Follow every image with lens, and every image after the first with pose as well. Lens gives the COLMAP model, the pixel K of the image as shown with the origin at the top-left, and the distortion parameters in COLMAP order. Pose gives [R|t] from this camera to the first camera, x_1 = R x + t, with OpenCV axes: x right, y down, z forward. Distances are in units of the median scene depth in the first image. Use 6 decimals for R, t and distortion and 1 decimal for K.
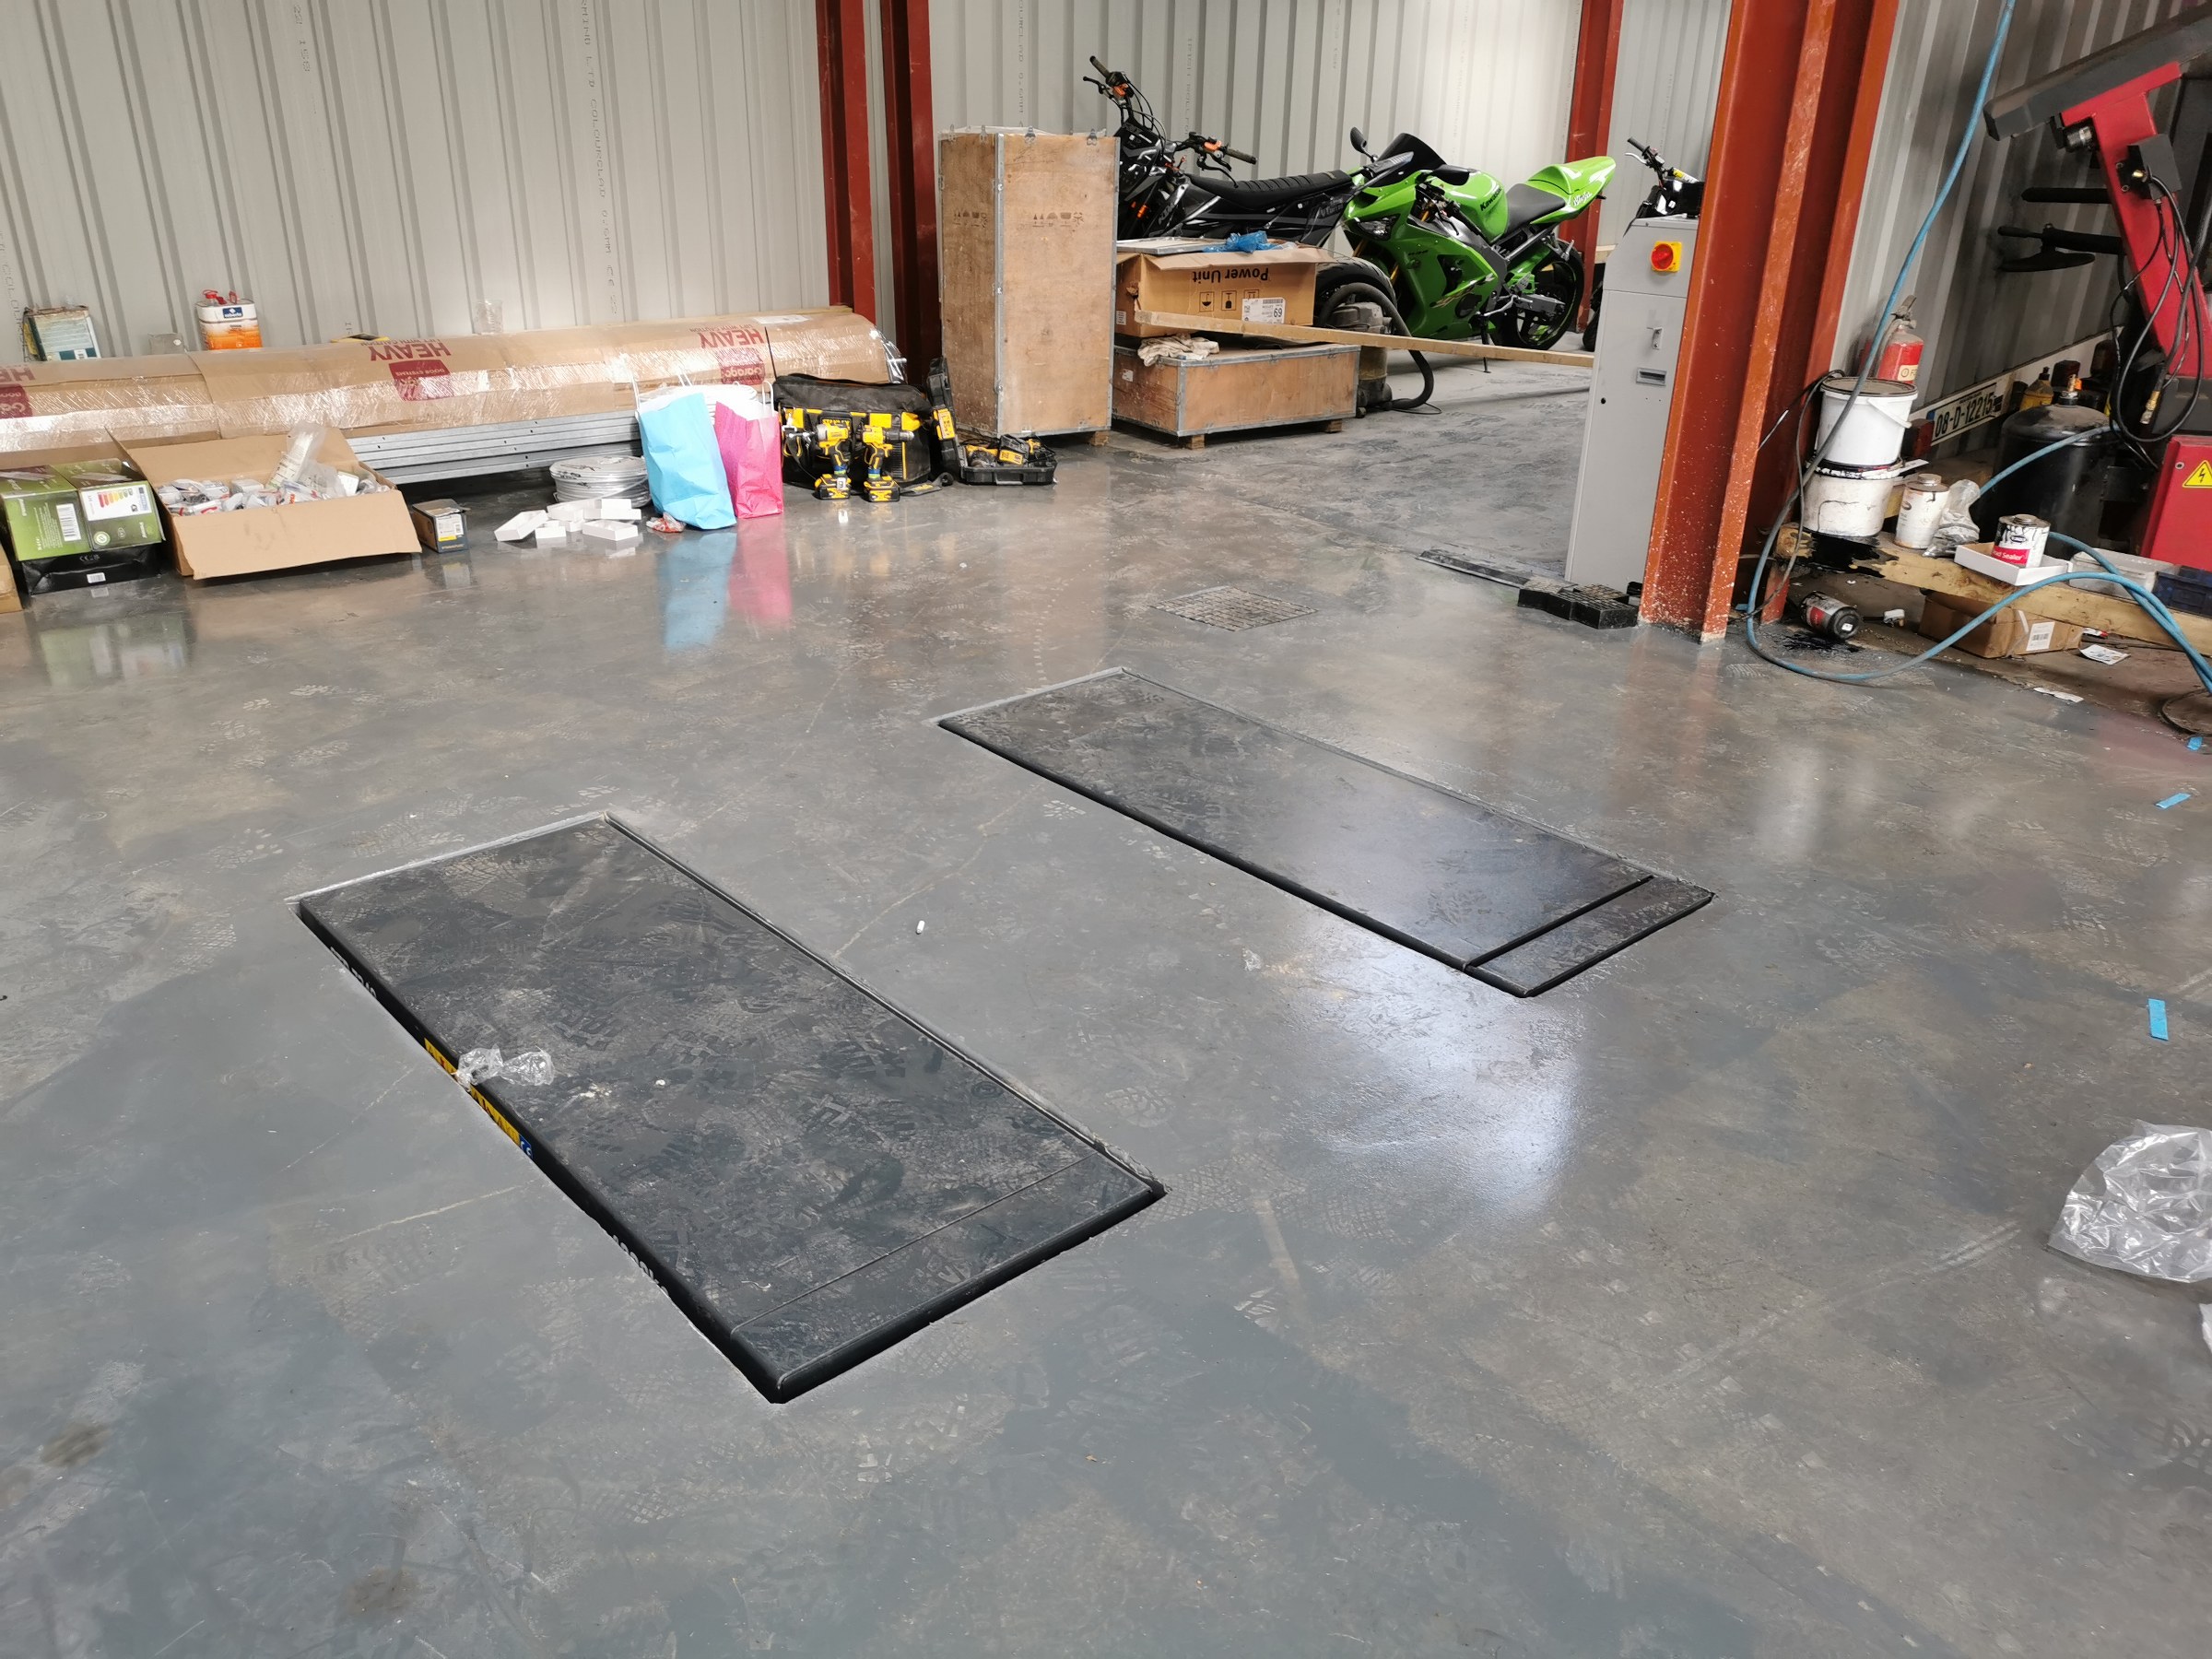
lens RADIAL K [[1696.8, 0, 1111.0], [0, 1696.8, 833.2], [0, 0, 1]] dist [0.063367, -0.062010]
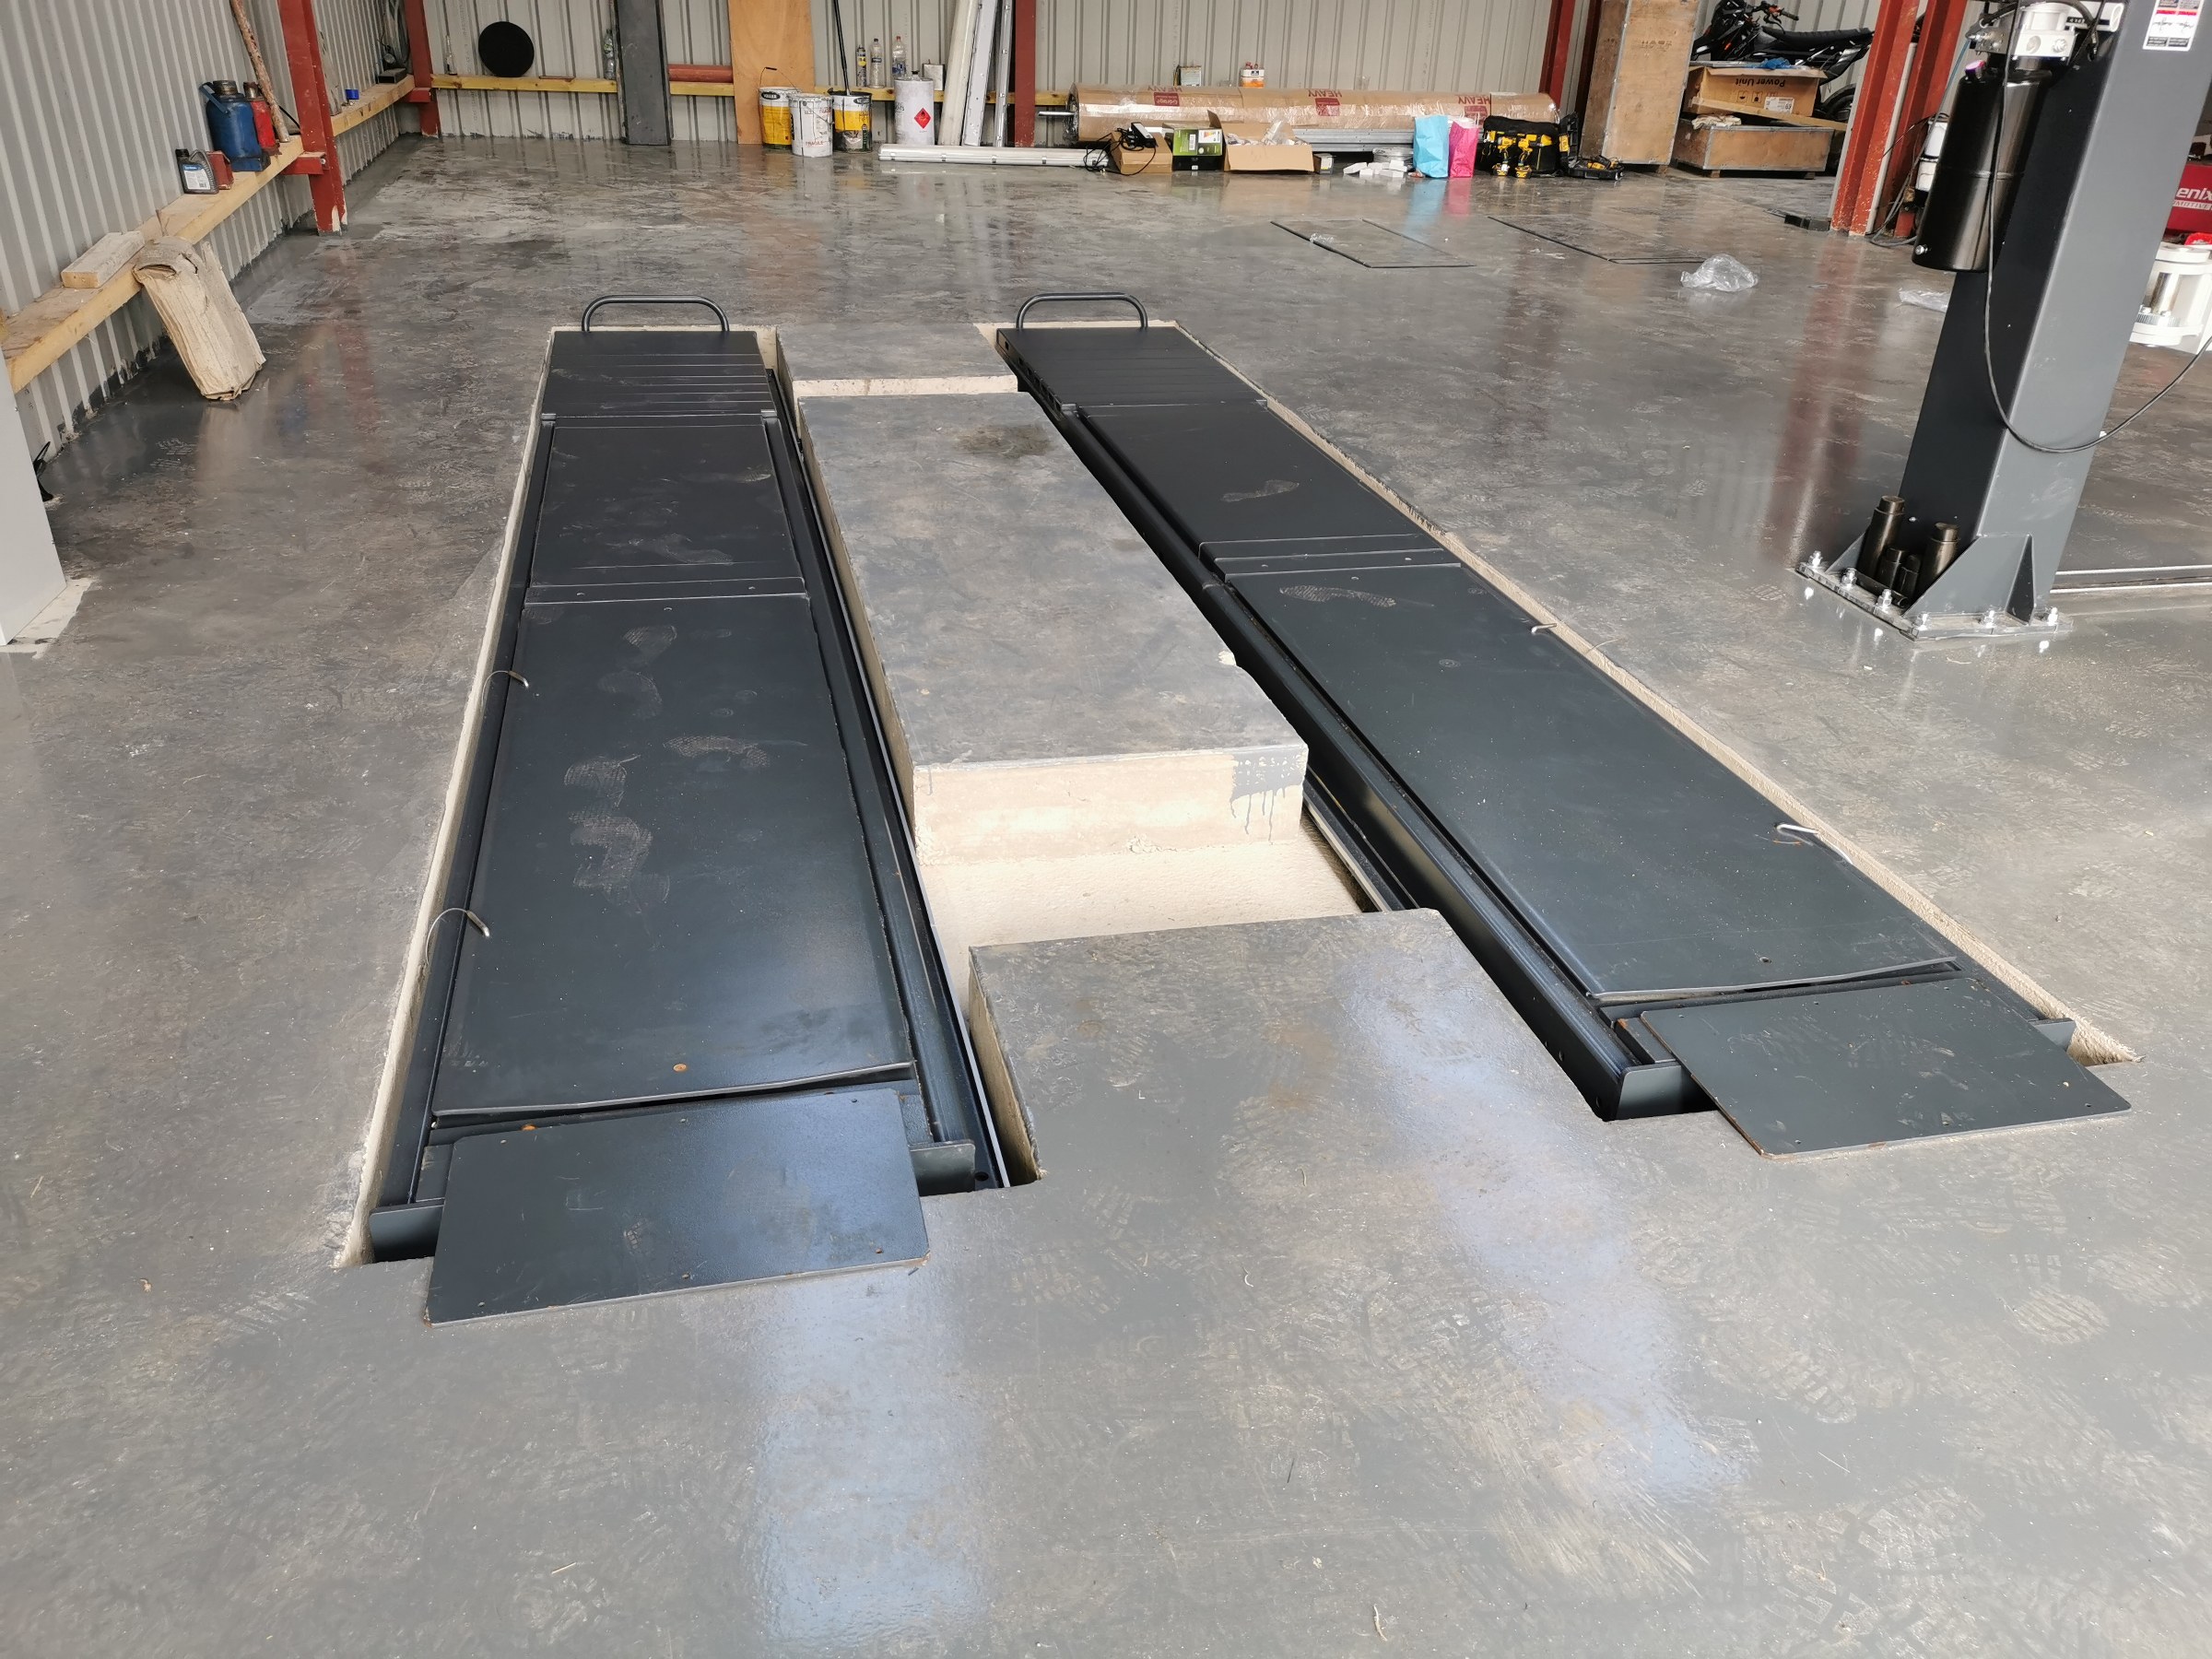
lens RADIAL K [[1696.8, 0, 1104.3], [0, 1696.8, 843.9], [0, 0, 1]] dist [0.063367, -0.062010]
pose [[0.887060, 0.225793, -0.402669, 0.423225], [-0.201352, 0.974124, 0.102664, 0.465918], [0.415431, -0.009991, 0.909570, -1.077449]]
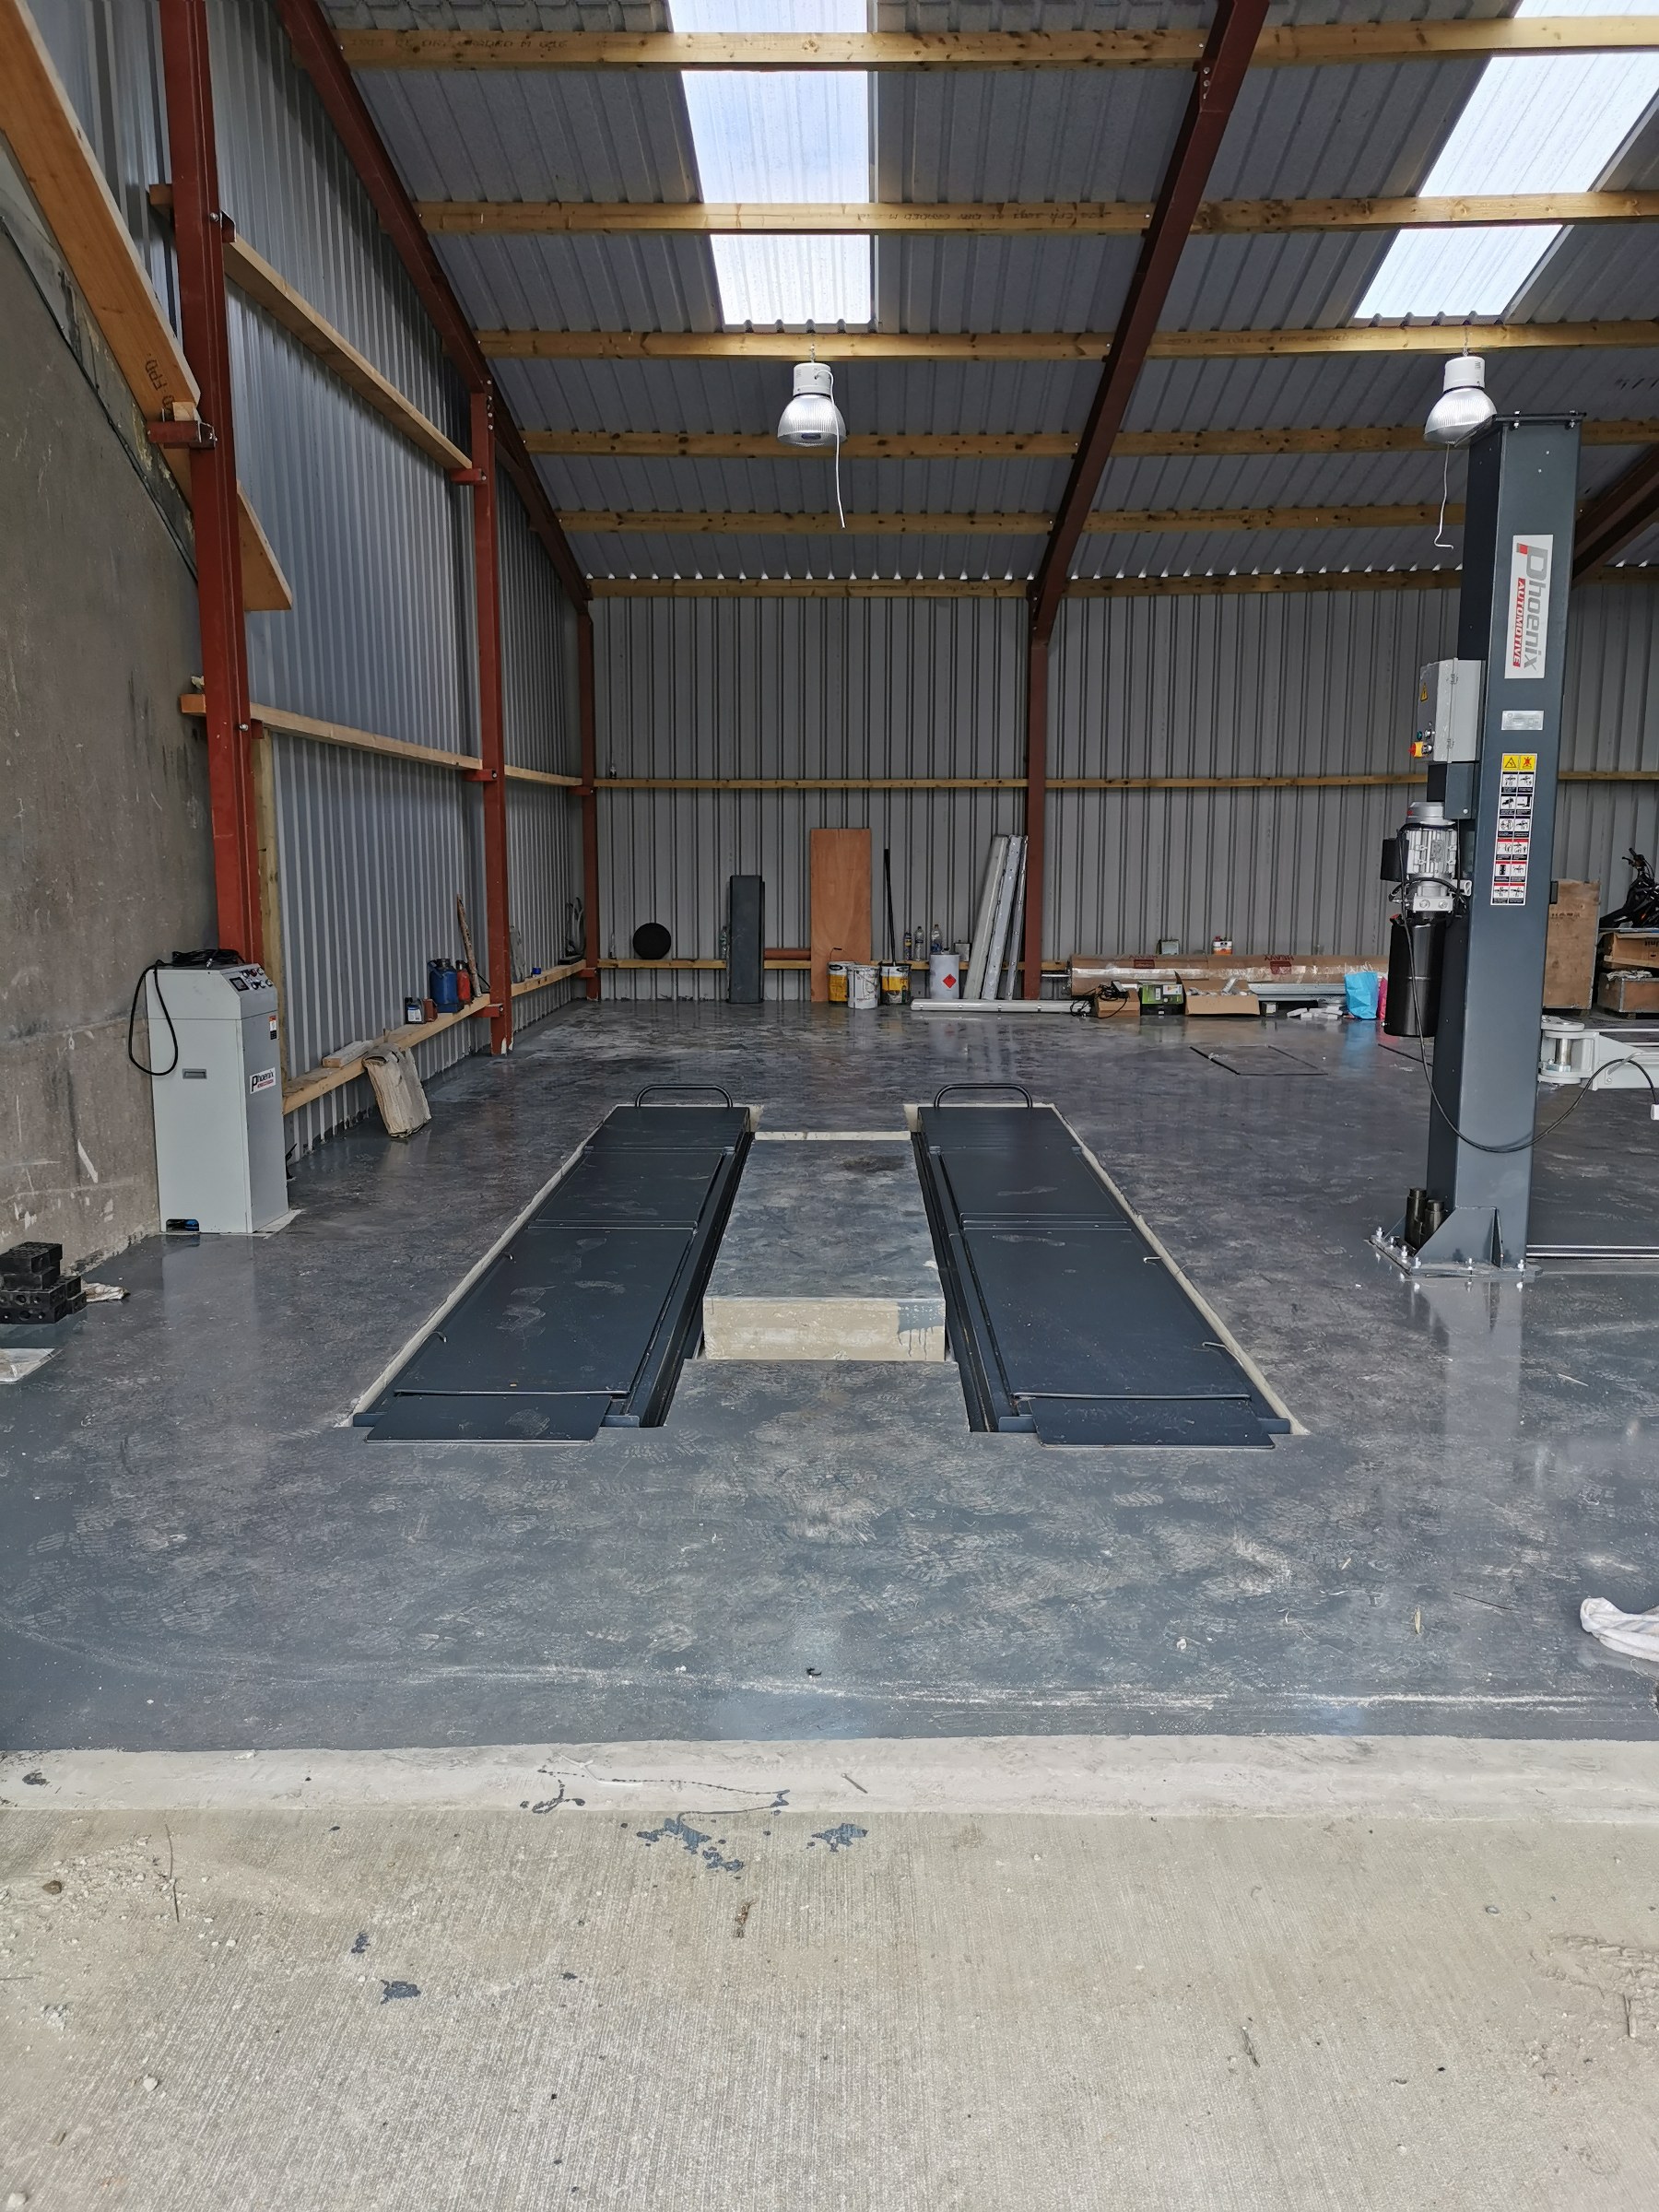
lens RADIAL K [[1696.8, 0, 812.9], [0, 1696.8, 1110.8], [0, 0, 1]] dist [0.063367, -0.062010]
pose [[0.744249, 0.084640, -0.662518, 0.807039], [-0.255188, 0.952717, -0.164954, 0.553272], [0.617230, 0.291833, 0.730657, -1.286745]]
